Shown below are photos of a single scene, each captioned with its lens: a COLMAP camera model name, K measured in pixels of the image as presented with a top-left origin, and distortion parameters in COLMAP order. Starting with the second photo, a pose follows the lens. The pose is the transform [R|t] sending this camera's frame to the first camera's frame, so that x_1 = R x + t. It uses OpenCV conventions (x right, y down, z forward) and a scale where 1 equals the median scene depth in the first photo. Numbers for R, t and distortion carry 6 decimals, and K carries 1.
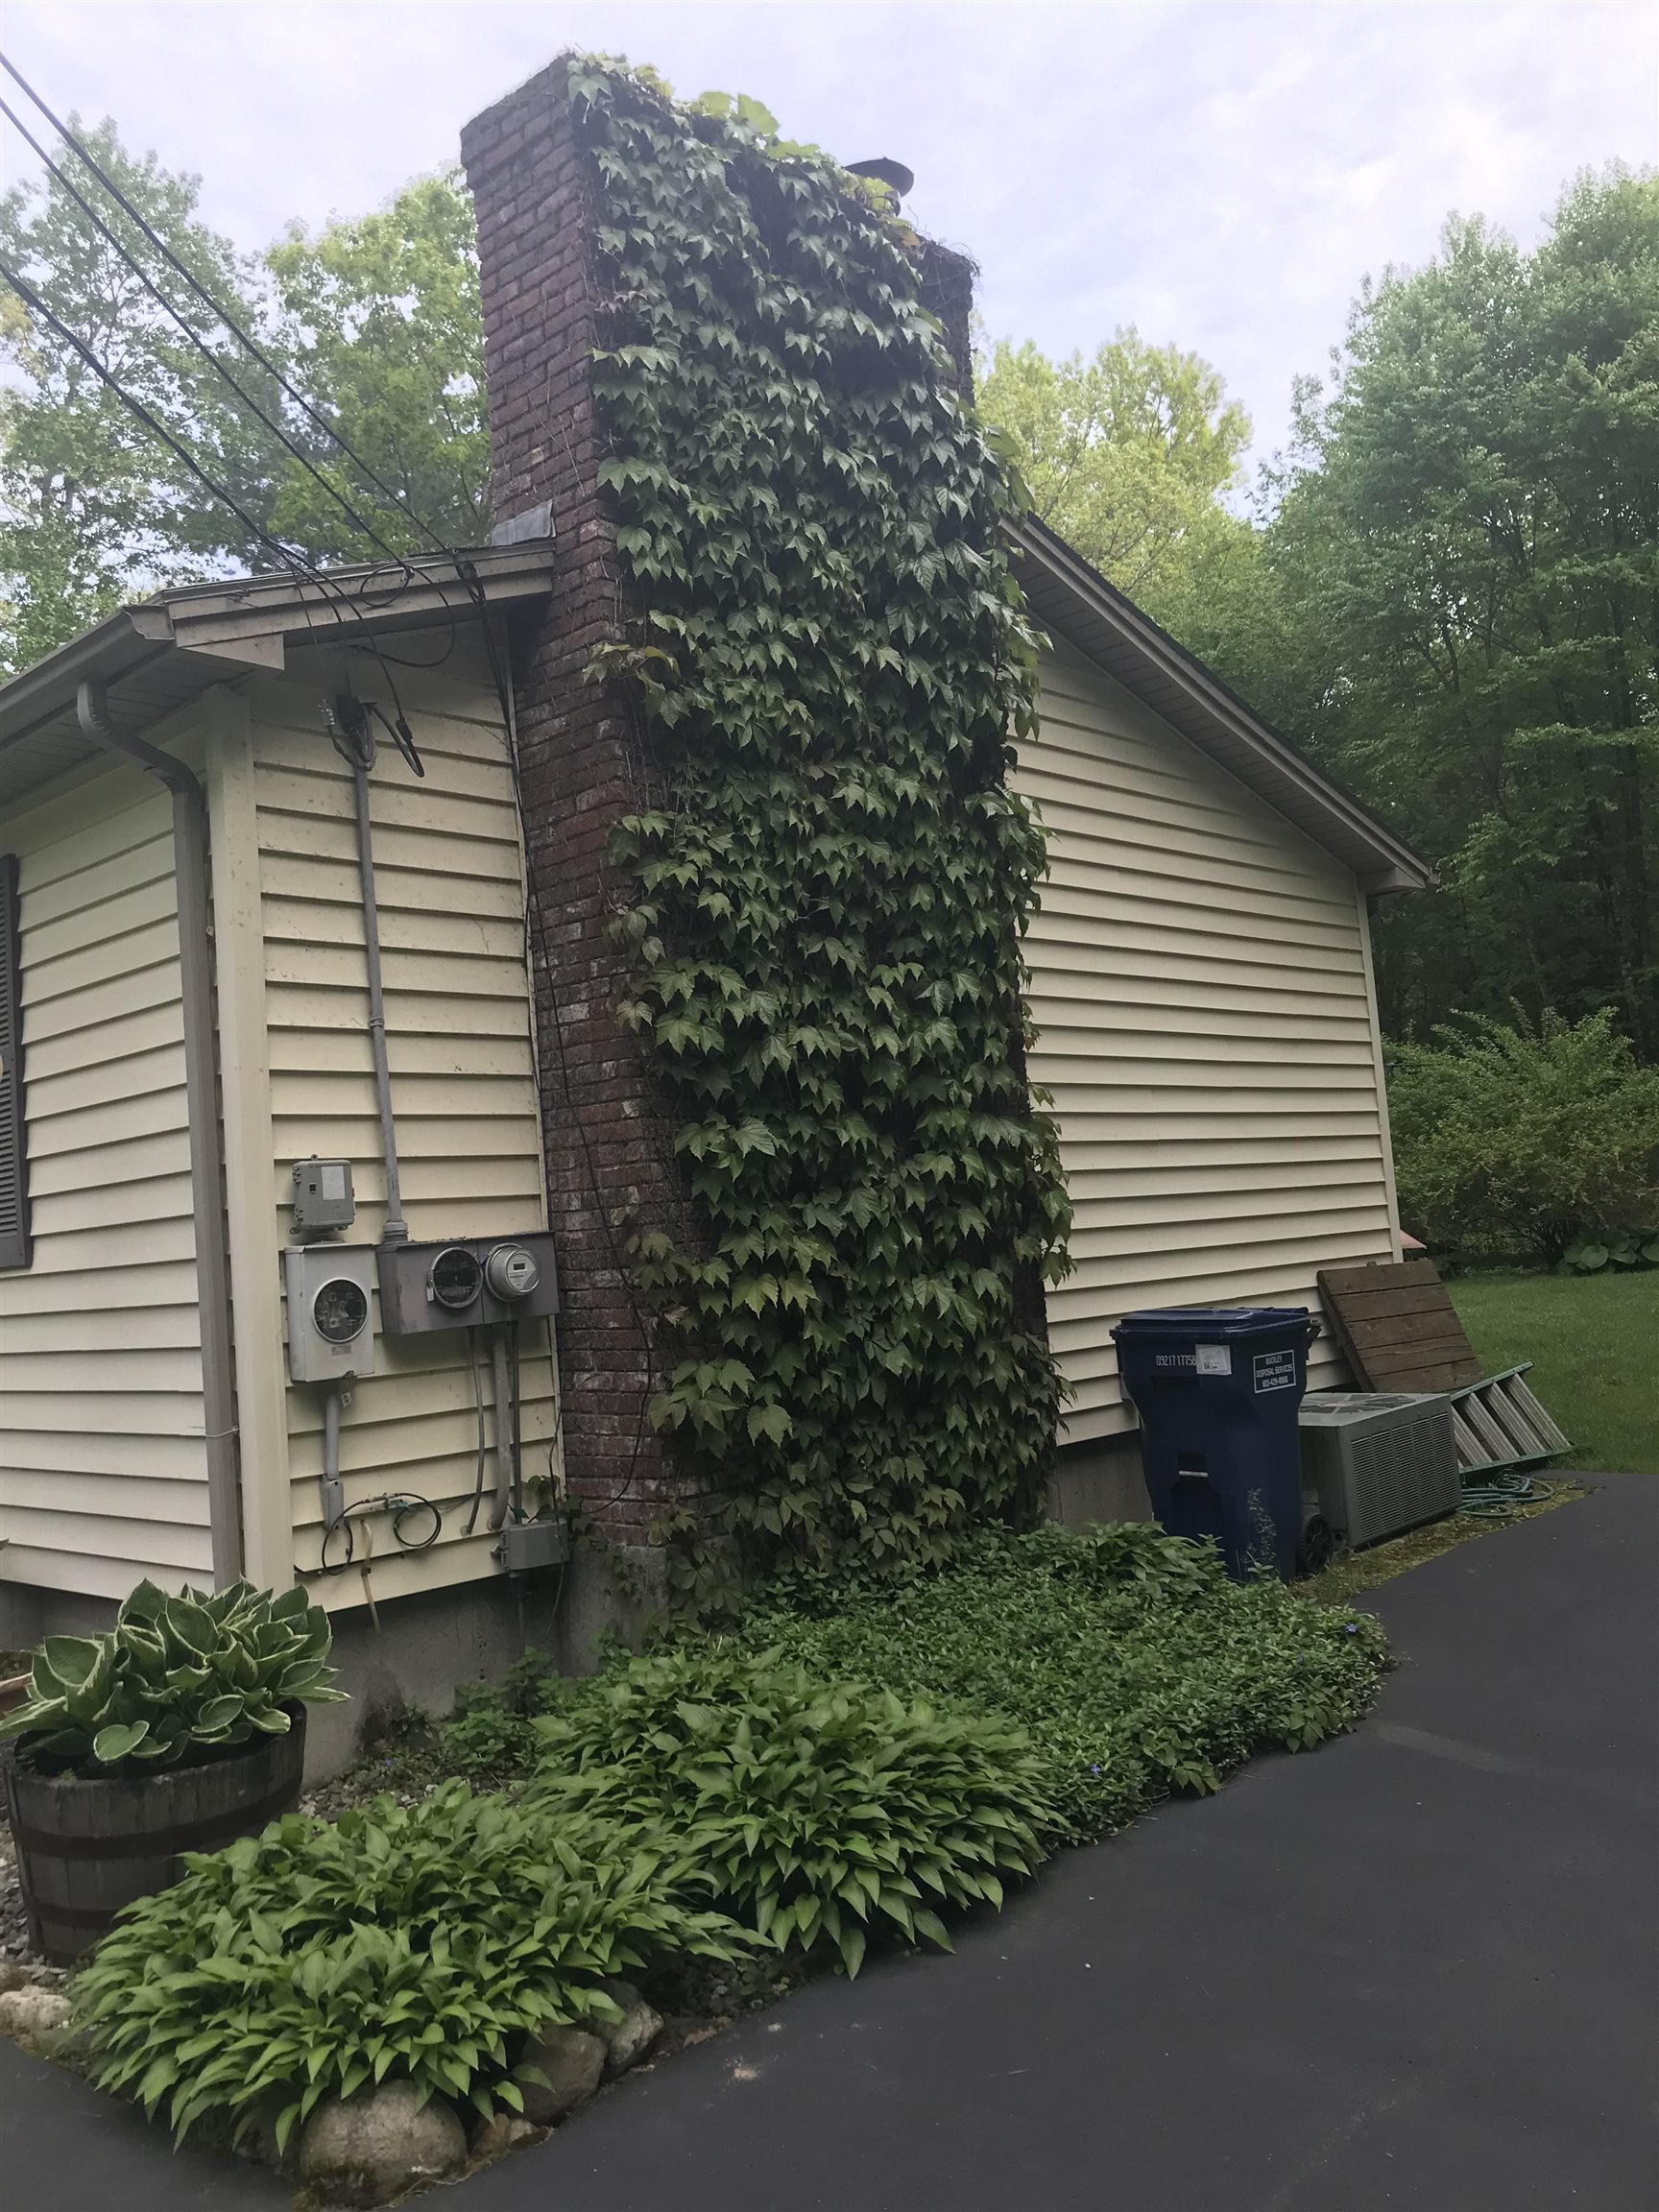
lens RADIAL K [[1841.0, 0, 825.0], [0, 1841.0, 1118.0], [0, 0, 1]] dist [0.019619, 0.004241]
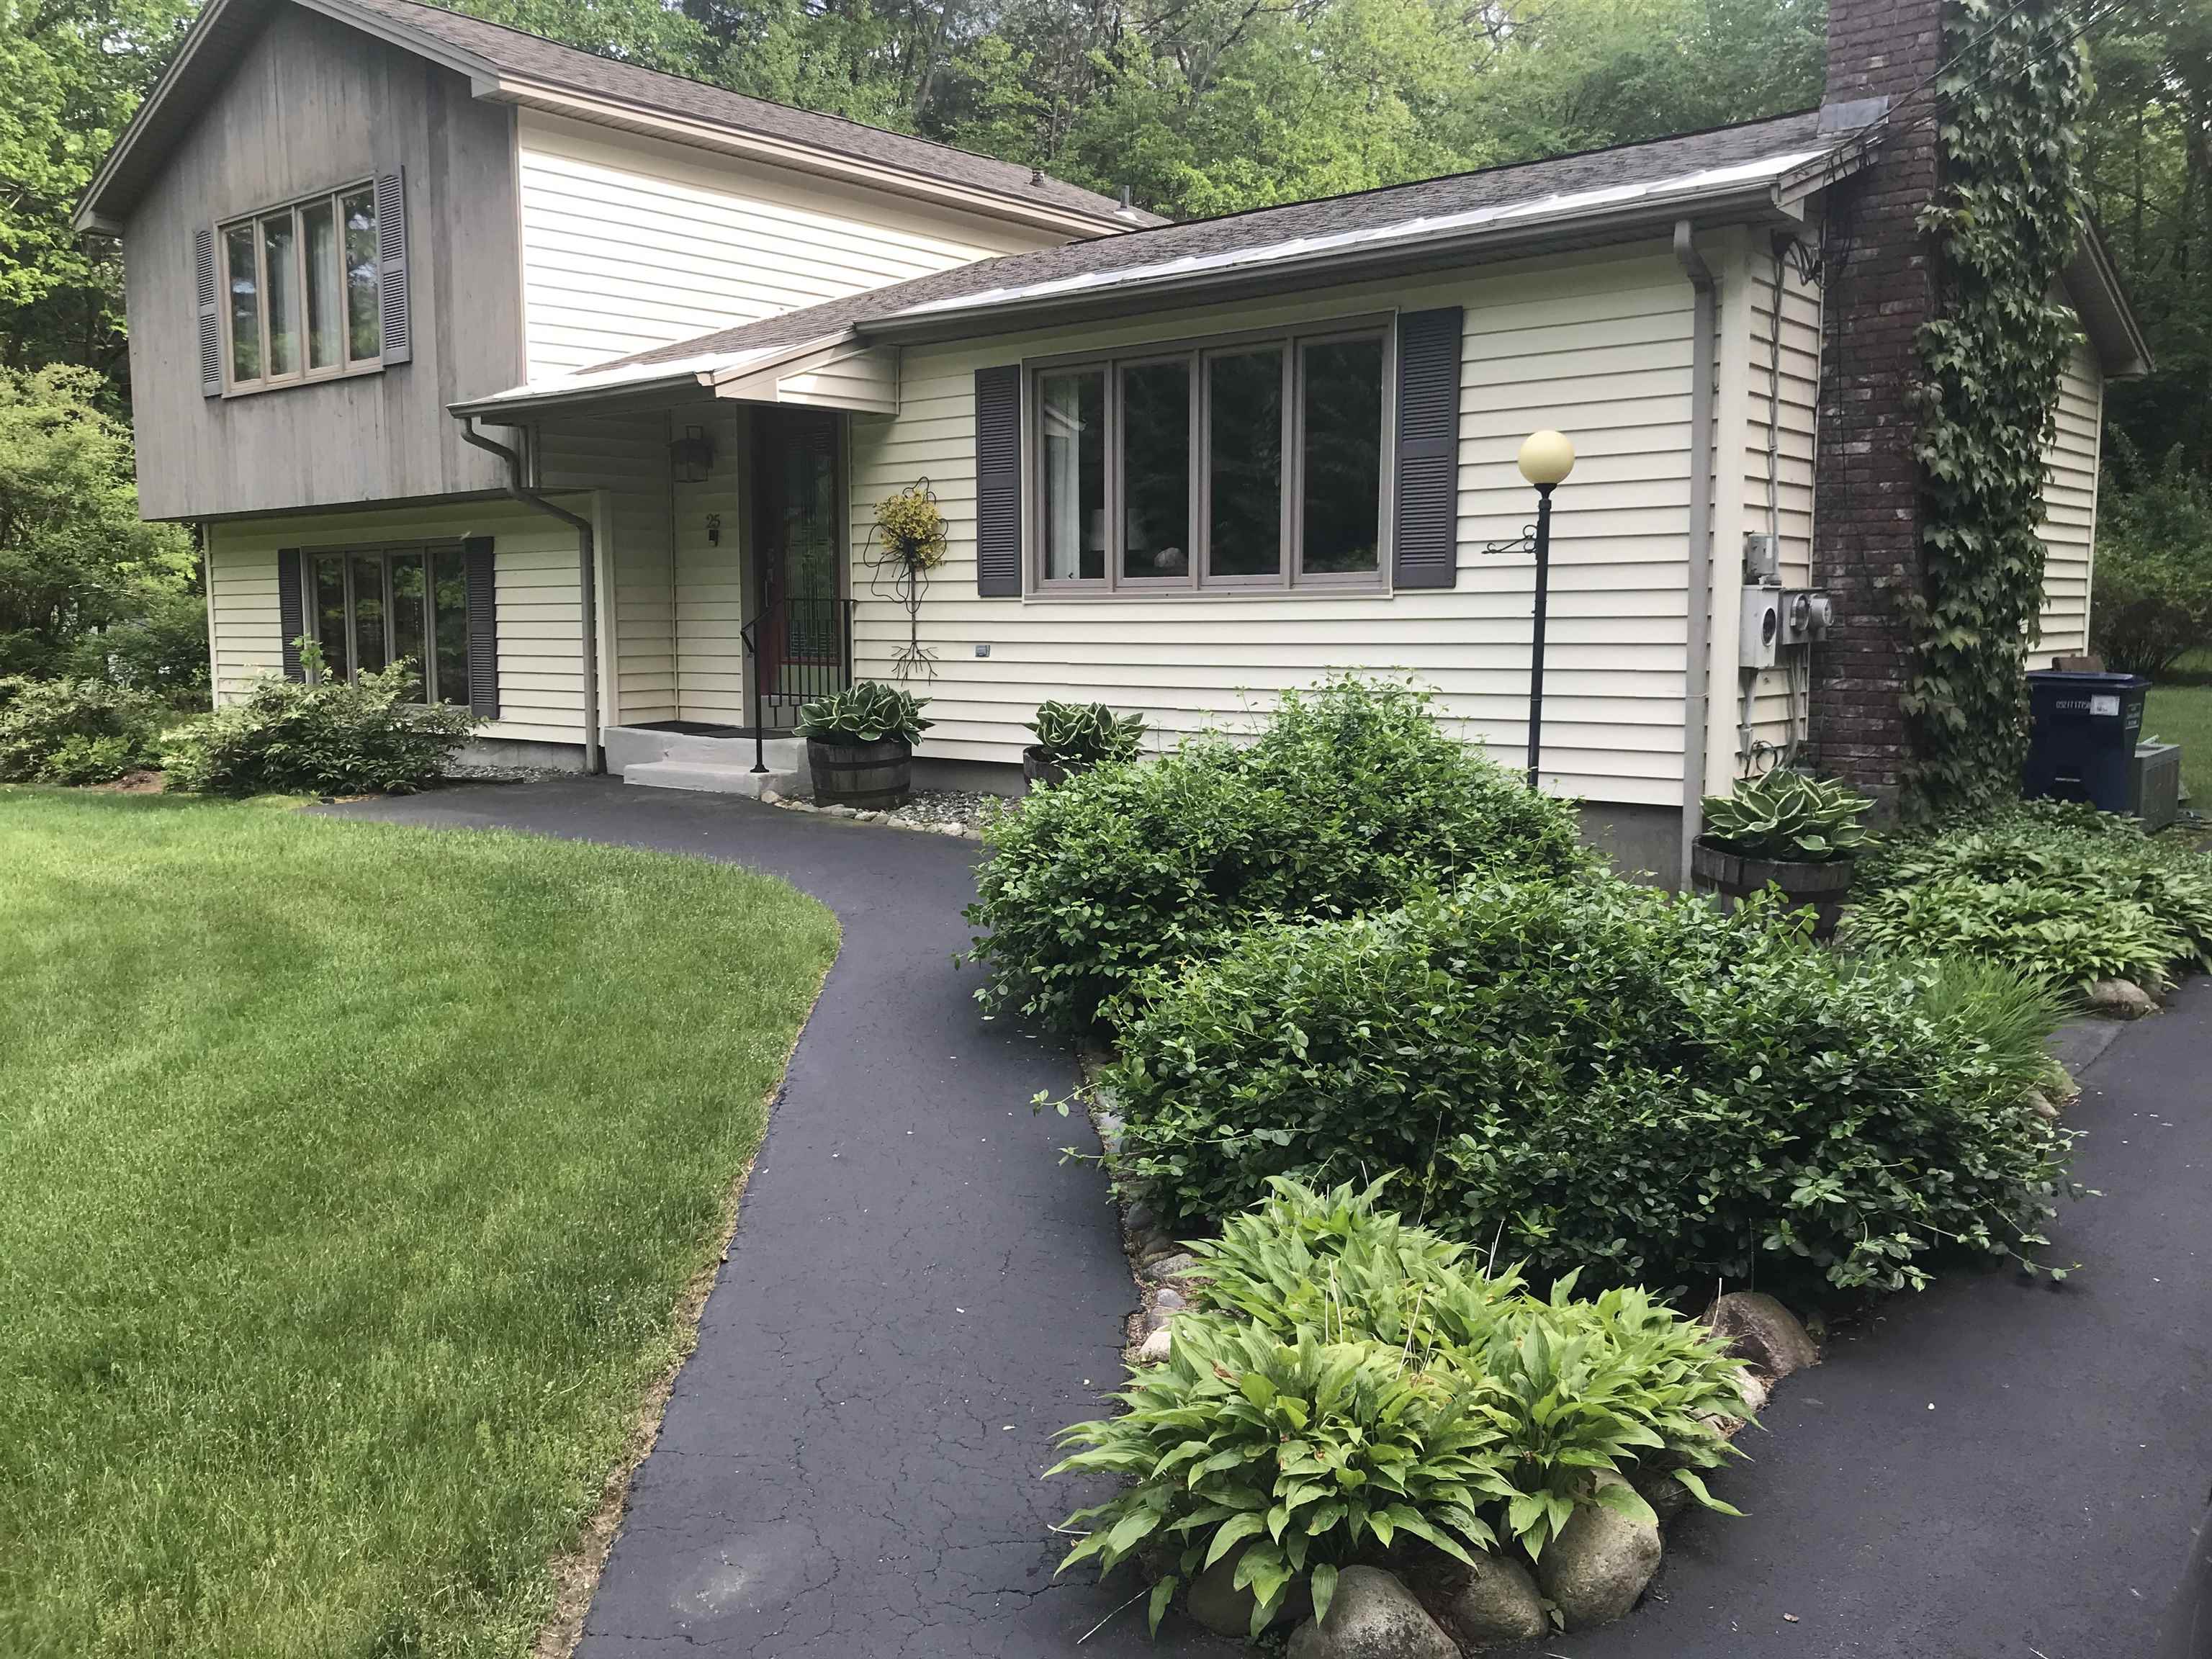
lens RADIAL K [[1841.0, 0, 1114.8], [0, 1841.0, 833.4], [0, 0, 1]] dist [0.019619, 0.004241]
pose [[0.995477, 0.065601, 0.068712, -0.845074], [-0.076737, 0.981658, 0.174523, 0.037886], [-0.056003, -0.179006, 0.982253, -0.553665]]
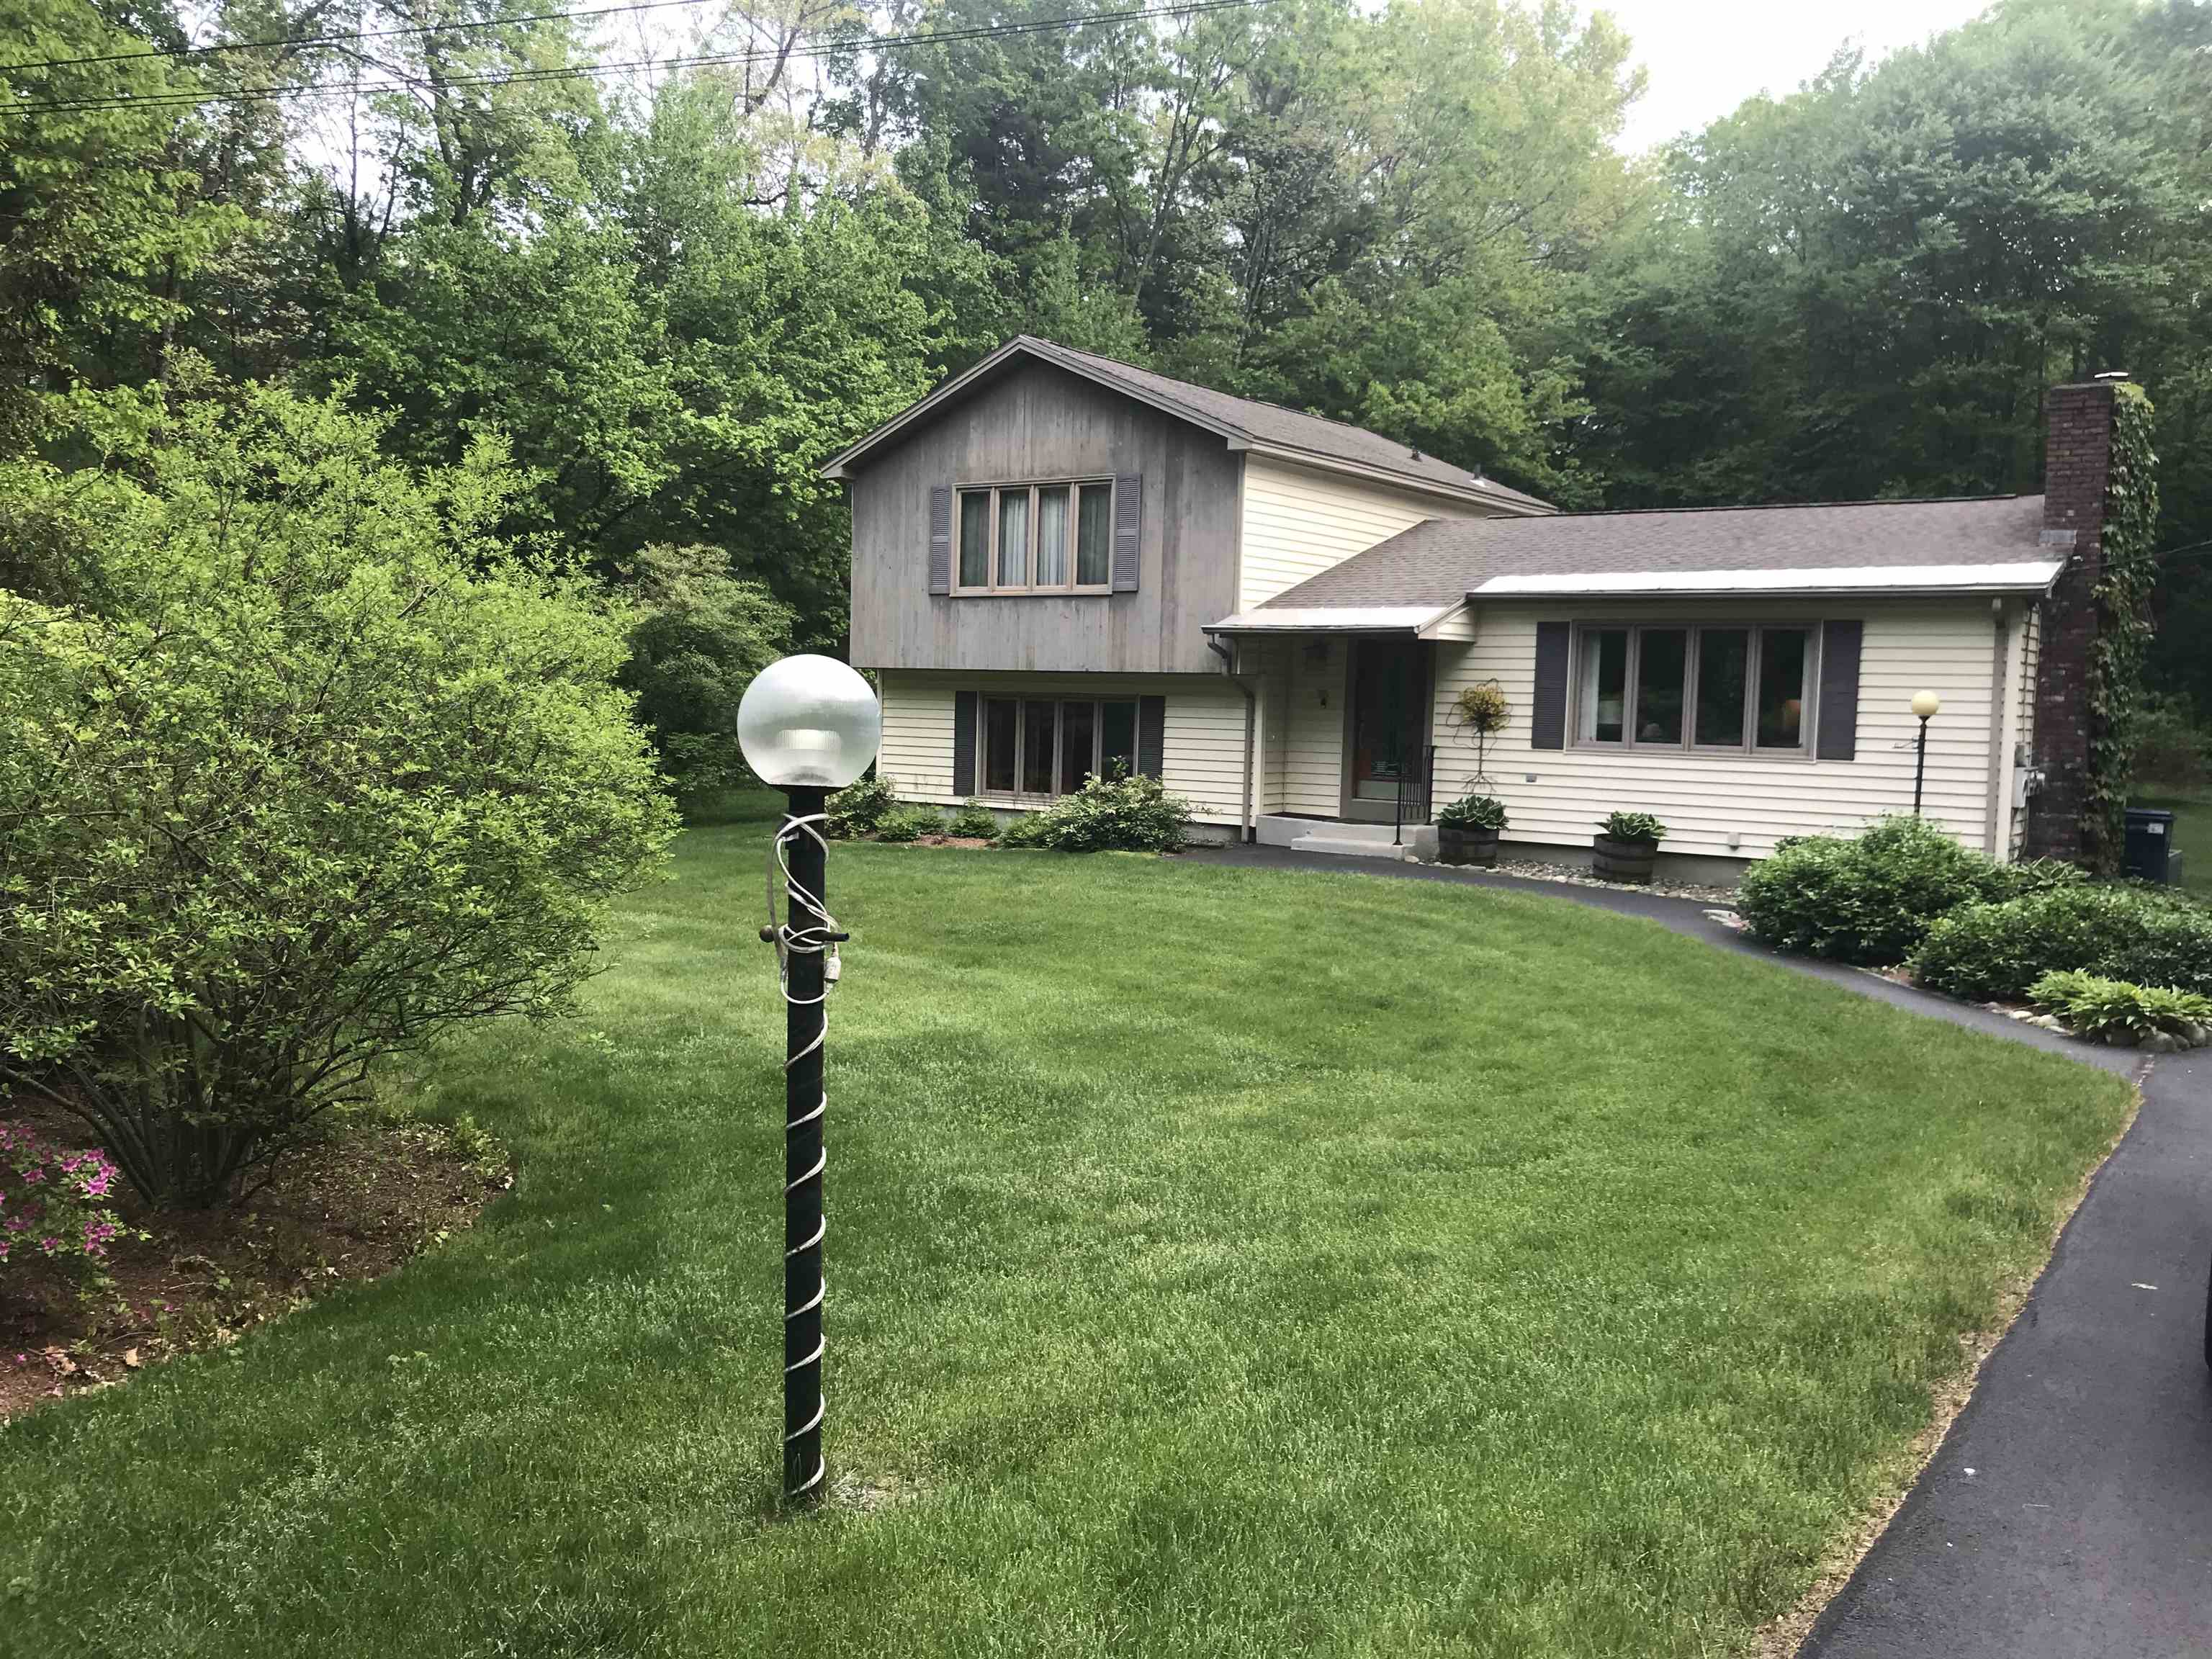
lens RADIAL K [[1841.0, 0, 1111.6], [0, 1841.0, 842.2], [0, 0, 1]] dist [0.019619, 0.004241]
pose [[0.987002, 0.093729, 0.130545, -2.105572], [-0.110866, 0.985180, 0.130879, -0.050335], [-0.116344, -0.143651, 0.982766, -1.931583]]
